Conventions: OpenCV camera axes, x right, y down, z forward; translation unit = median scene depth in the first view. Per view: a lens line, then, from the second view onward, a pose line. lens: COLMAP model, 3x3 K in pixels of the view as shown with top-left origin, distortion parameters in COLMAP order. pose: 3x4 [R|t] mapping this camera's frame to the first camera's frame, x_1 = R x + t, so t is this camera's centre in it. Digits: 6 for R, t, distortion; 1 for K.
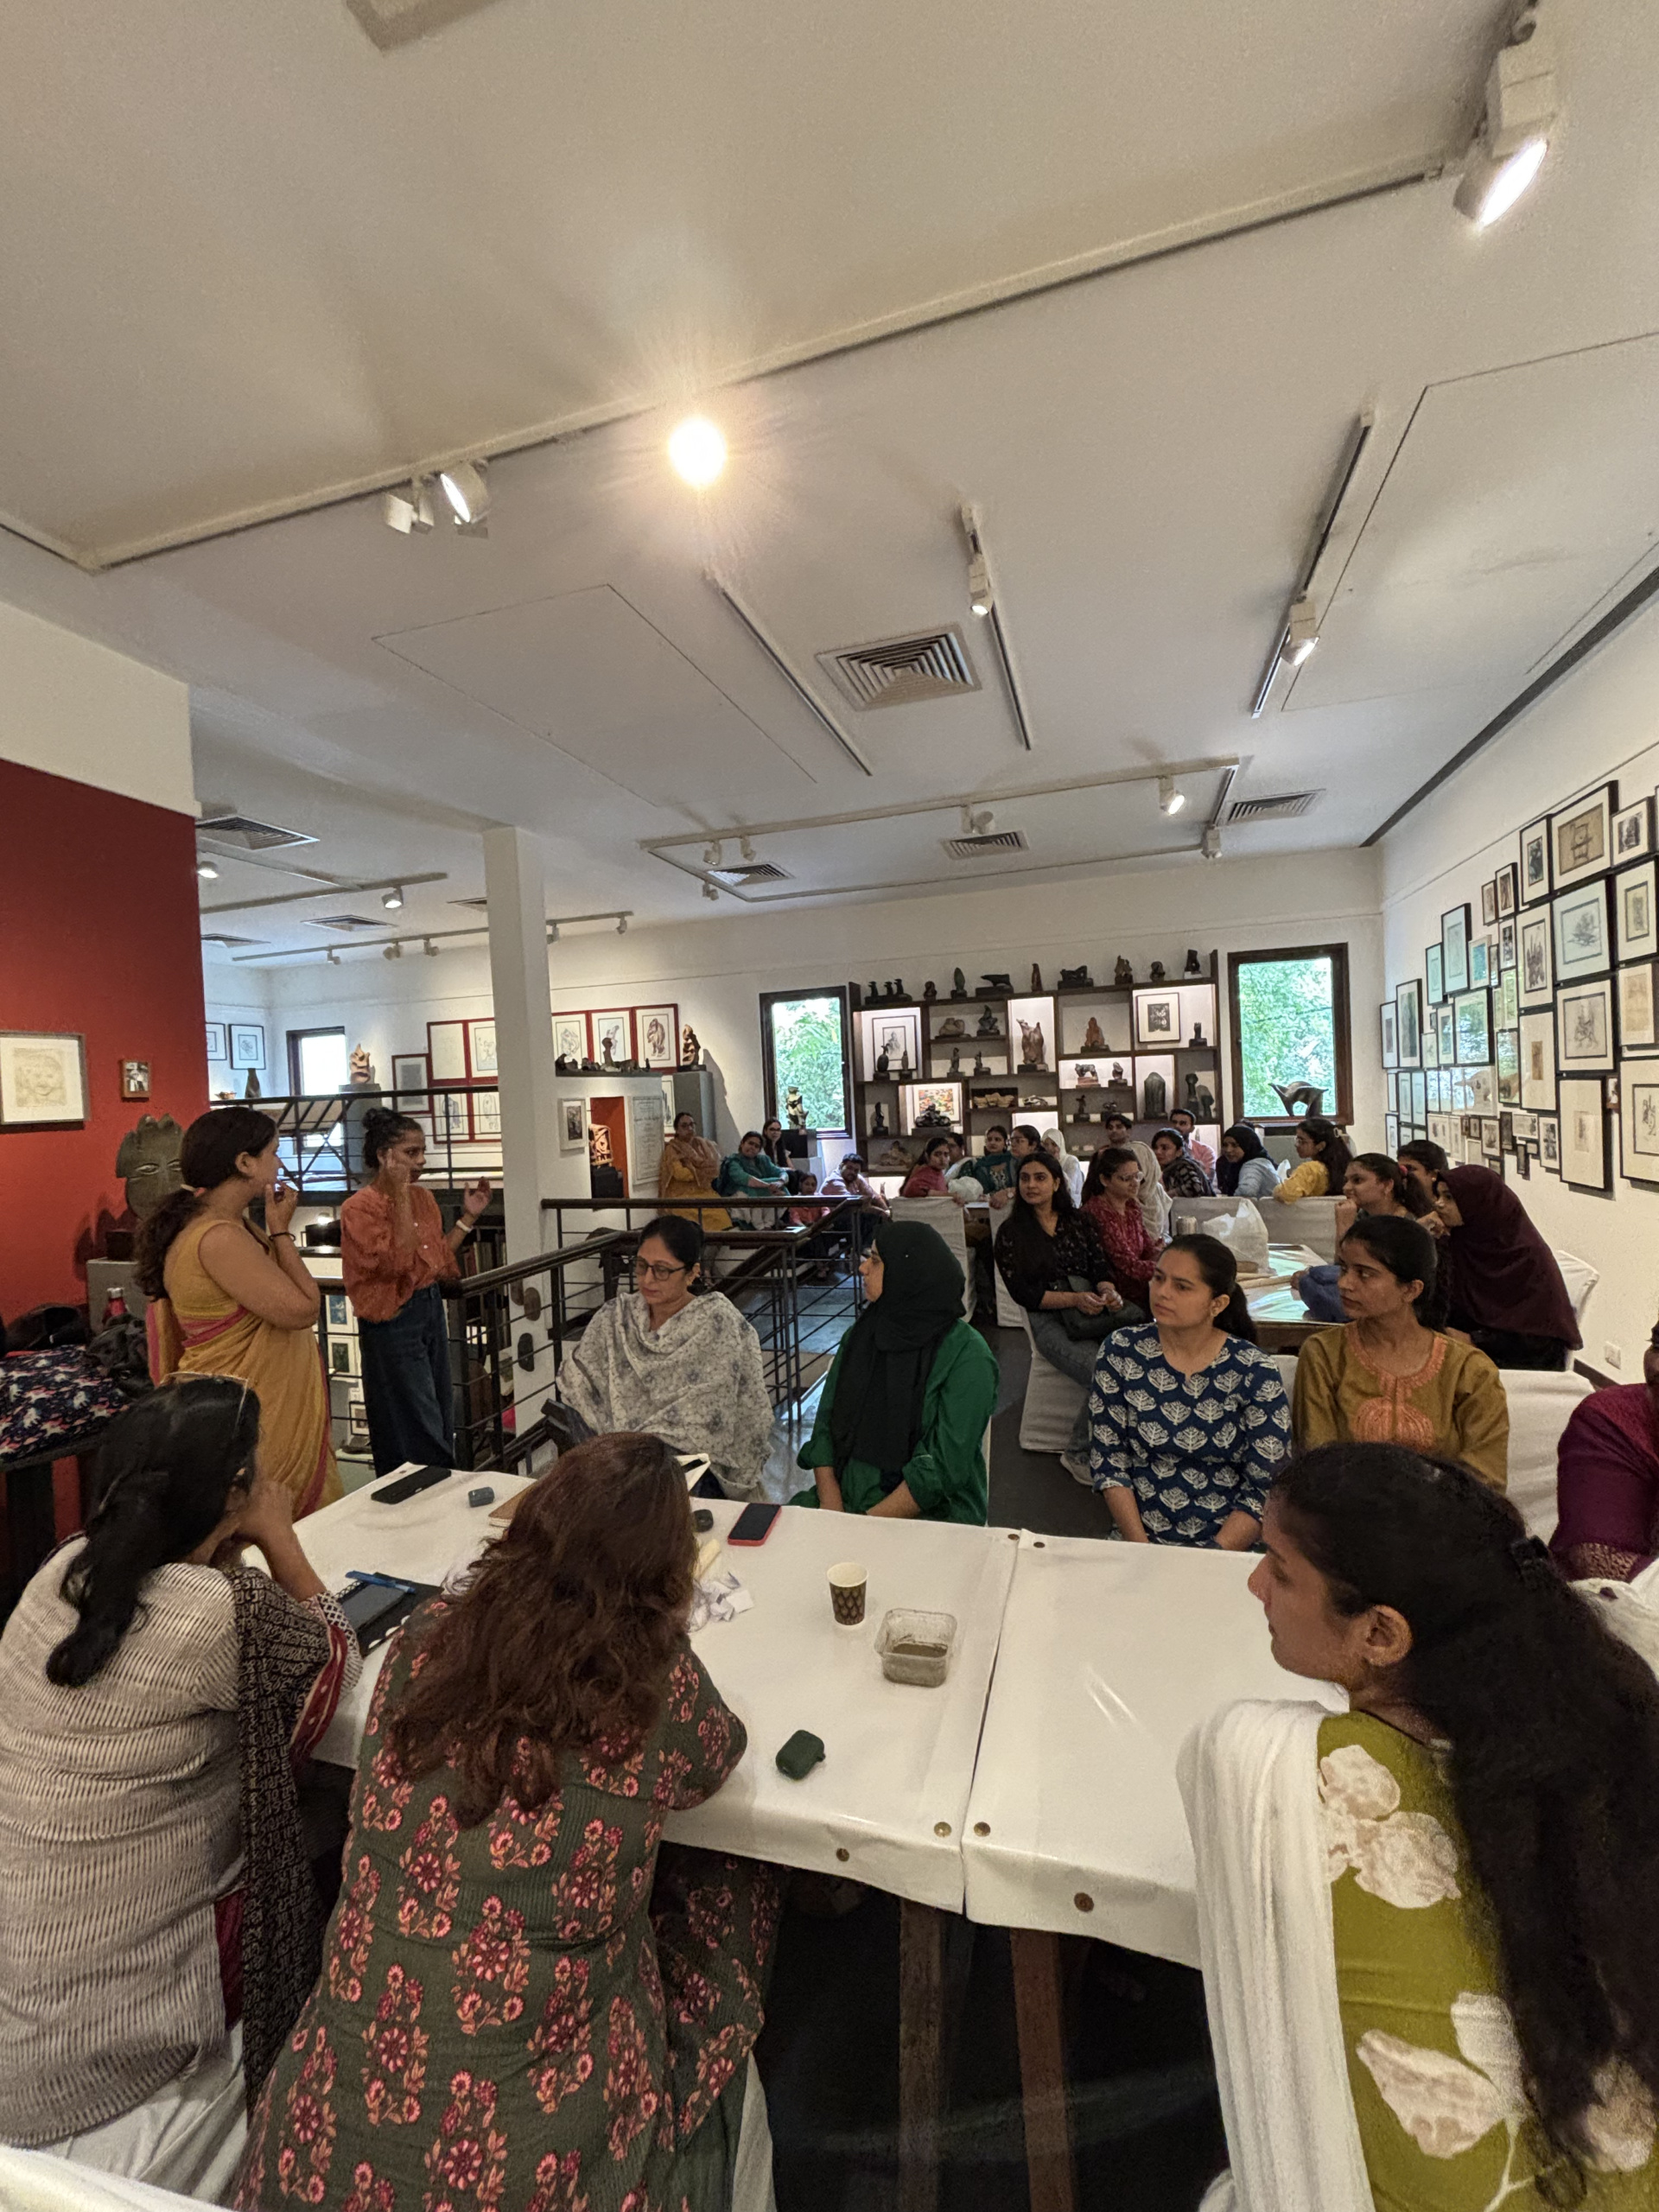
lens RADIAL K [[889.7, 0, 843.0], [0, 889.7, 1115.5], [0, 0, 1]] dist [-0.006313, 0.001059]
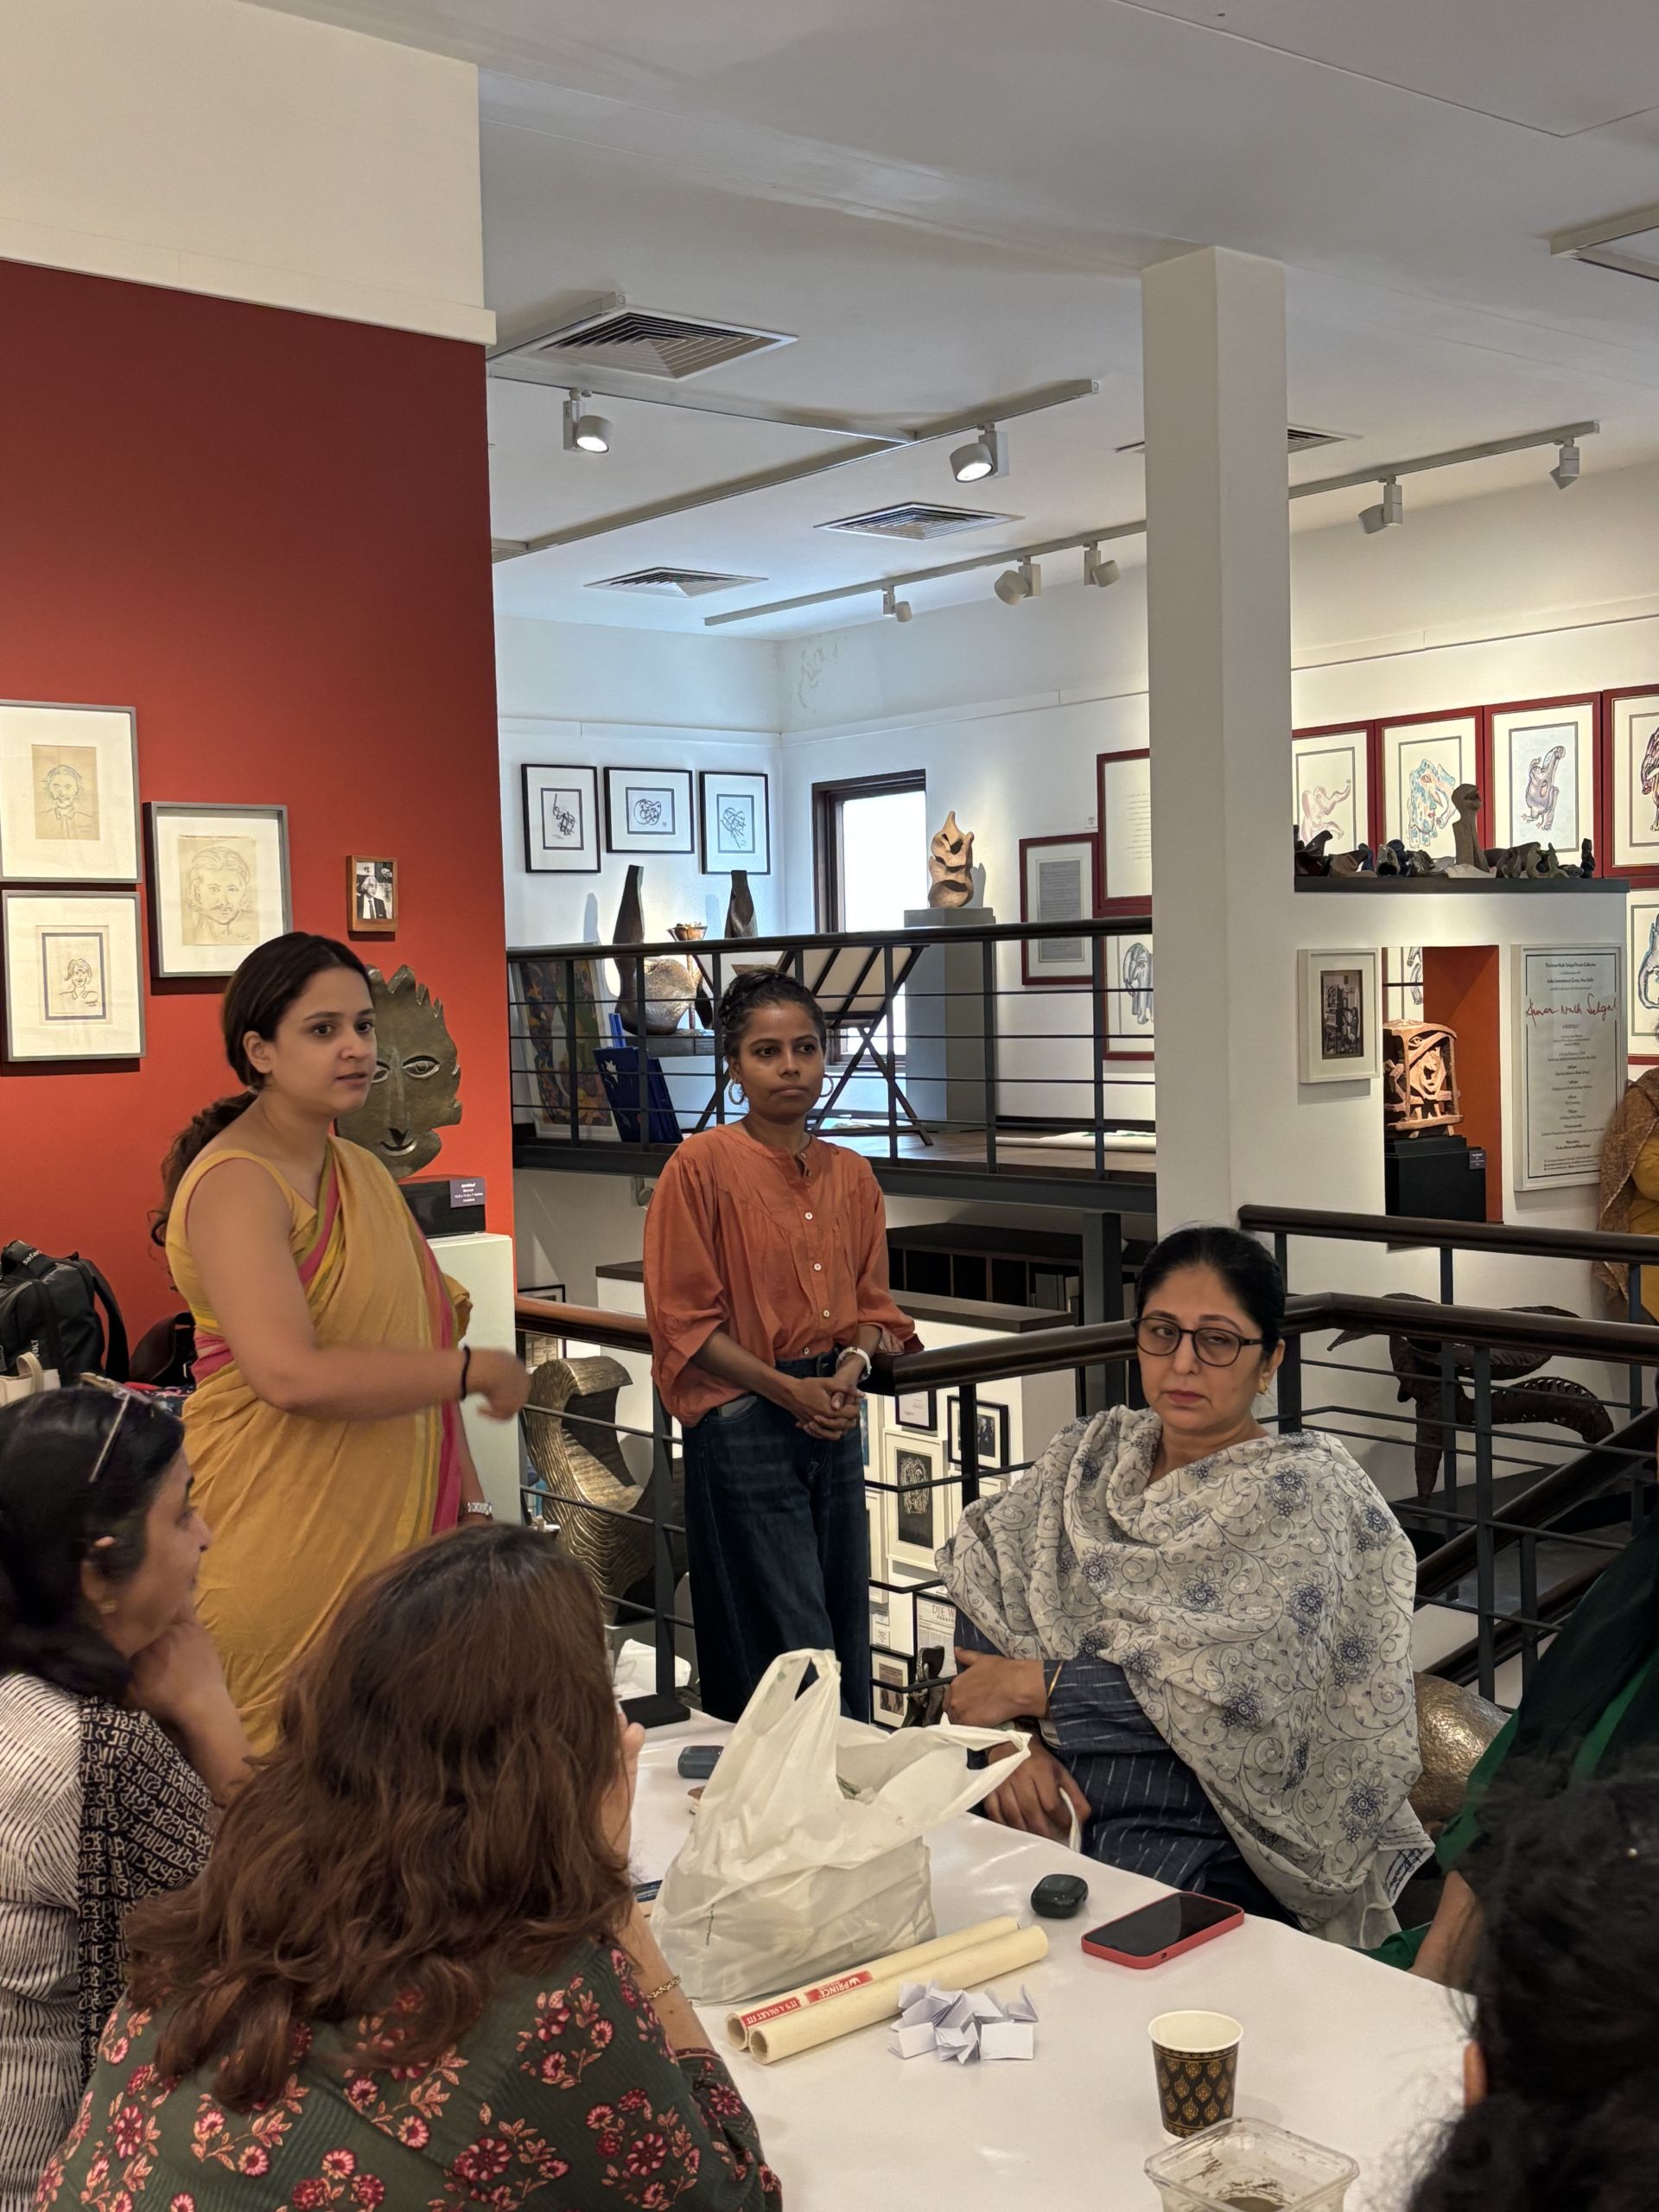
lens RADIAL K [[2548.2, 0, 828.6], [0, 2548.2, 1112.4], [0, 0, 1]] dist [0.109159, 0.000000]
pose [[0.827448, 0.052497, -0.559082, 0.119632], [-0.028427, 0.998260, 0.051663, -0.000172], [0.560822, -0.026855, 0.827501, -0.033039]]
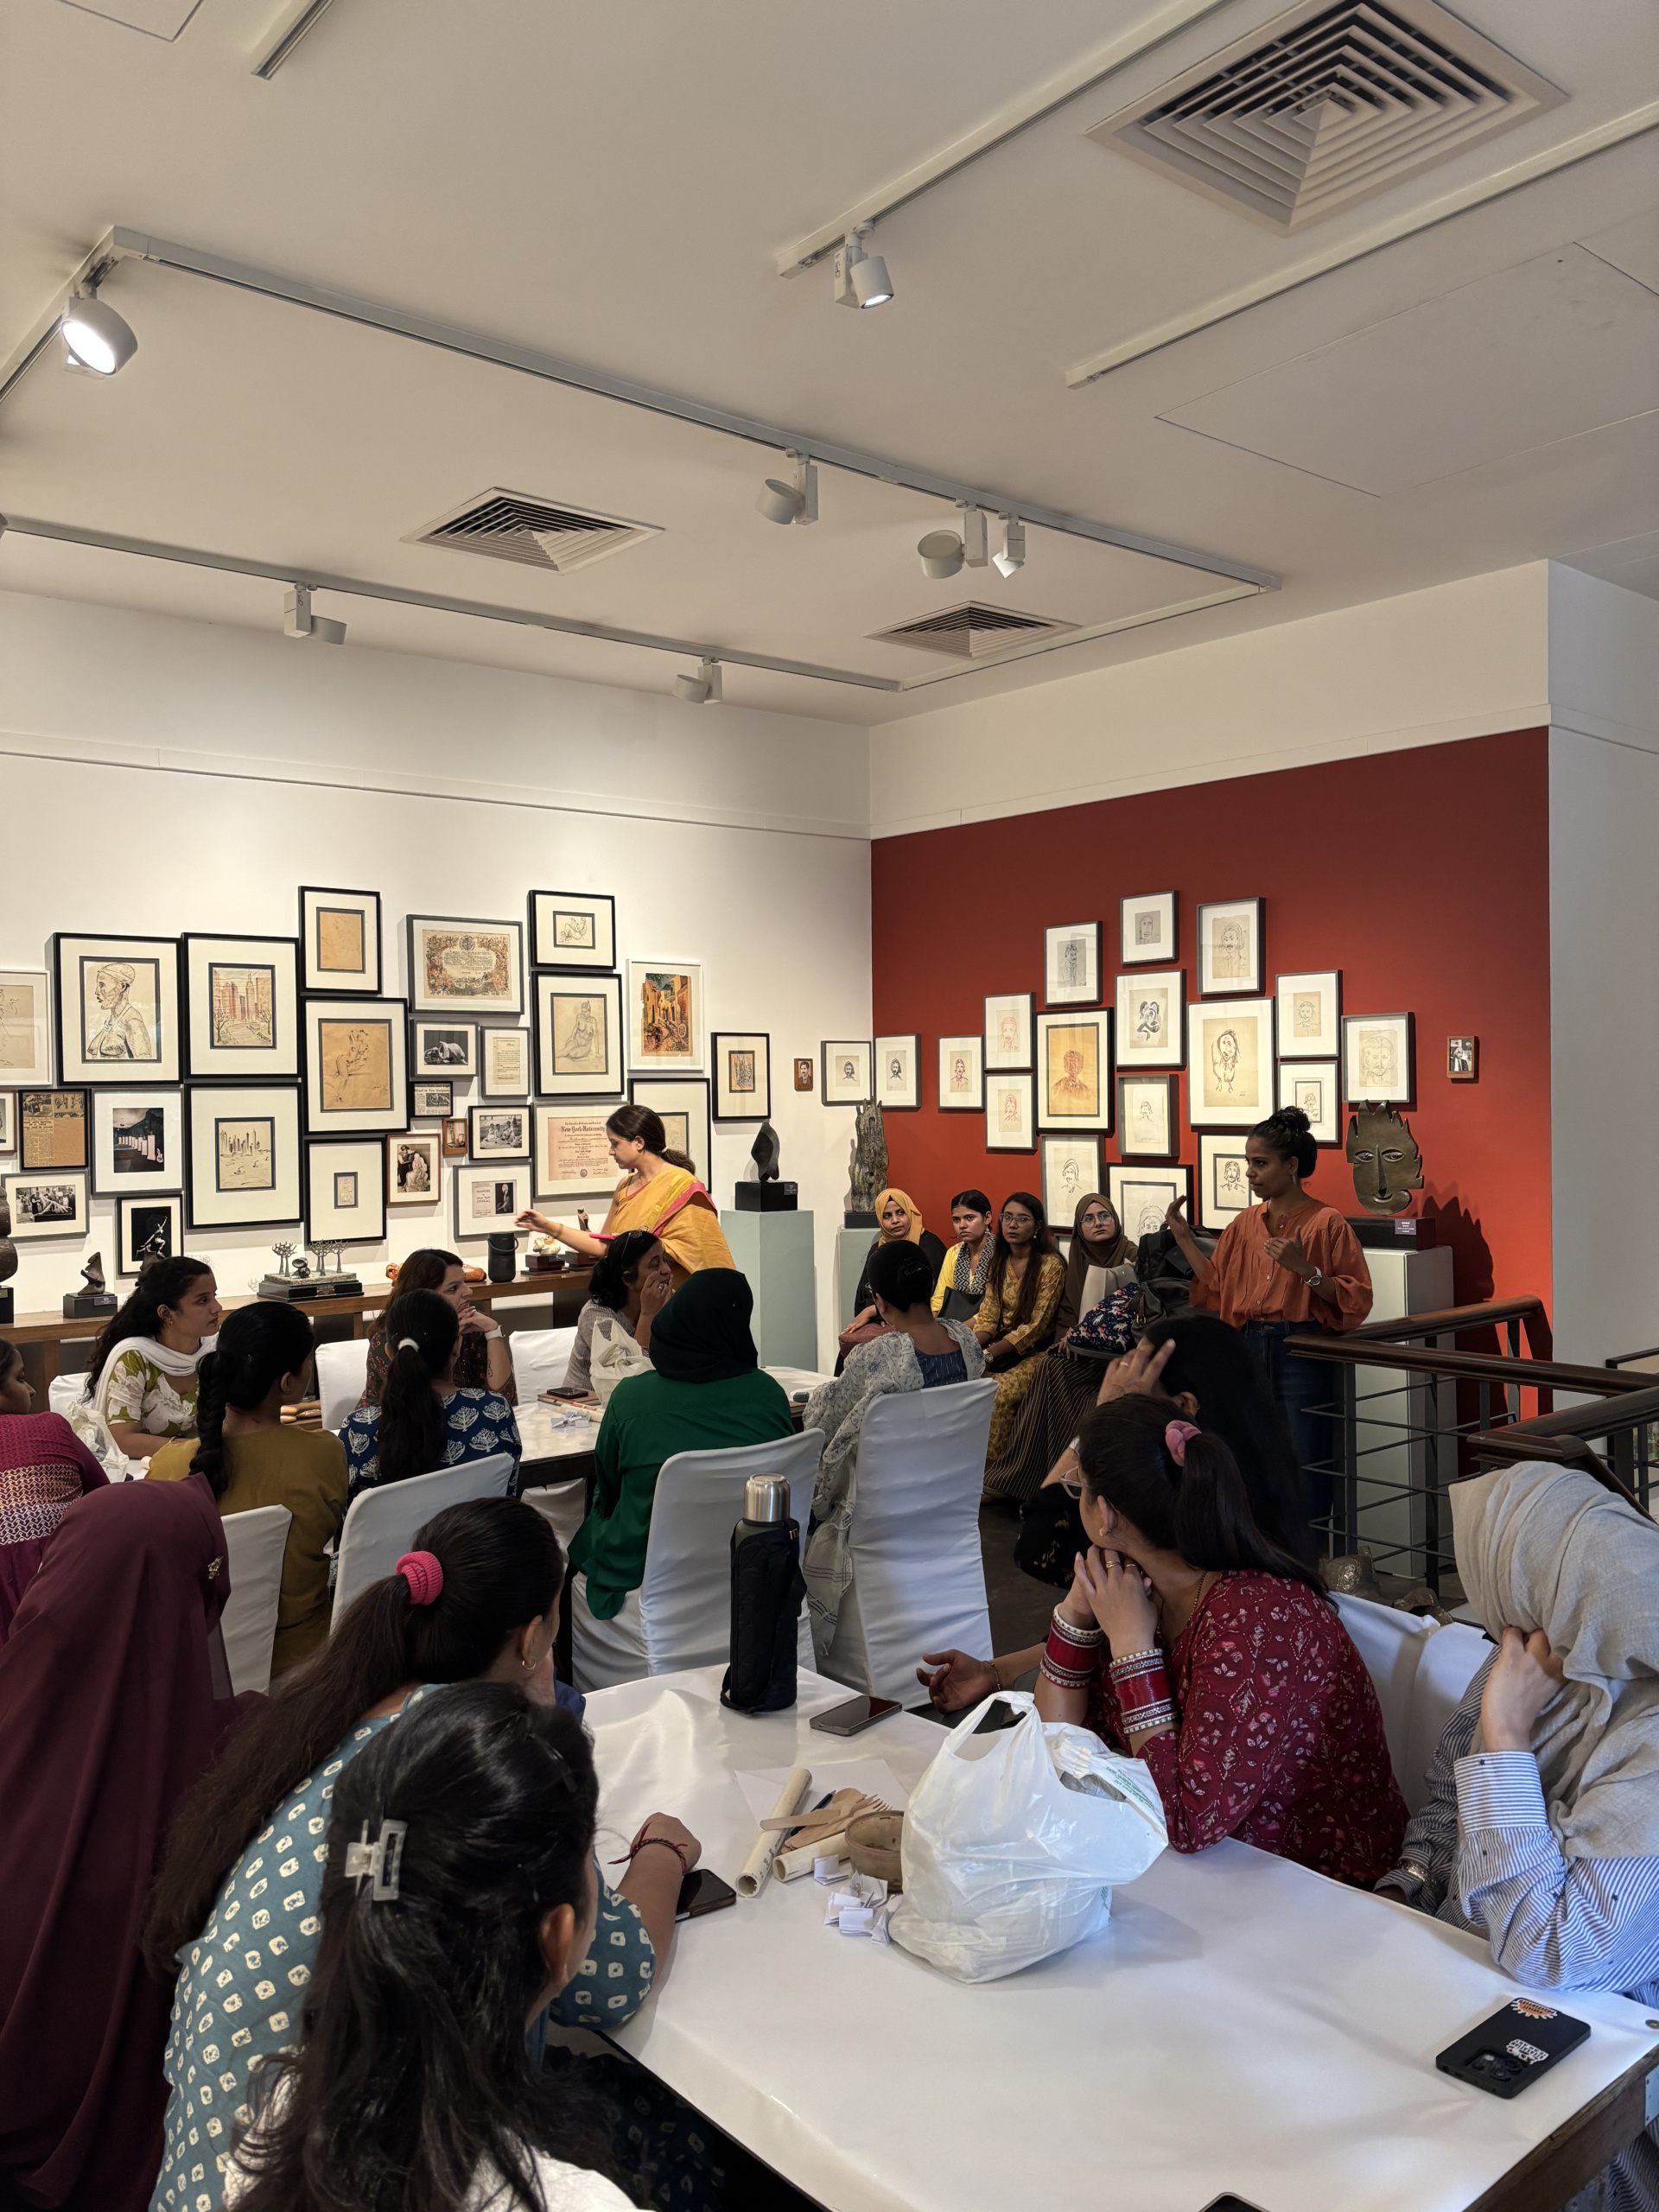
lens RADIAL K [[1654.8, 0, 833.7], [0, 1654.8, 1103.4], [0, 0, 1]] dist [0.012337, 0.001613]
pose [[-0.560056, 0.056333, -0.826537, 0.463495], [0.015533, 0.998224, 0.057509, -0.050183], [0.828309, 0.019370, -0.559937, 0.699439]]
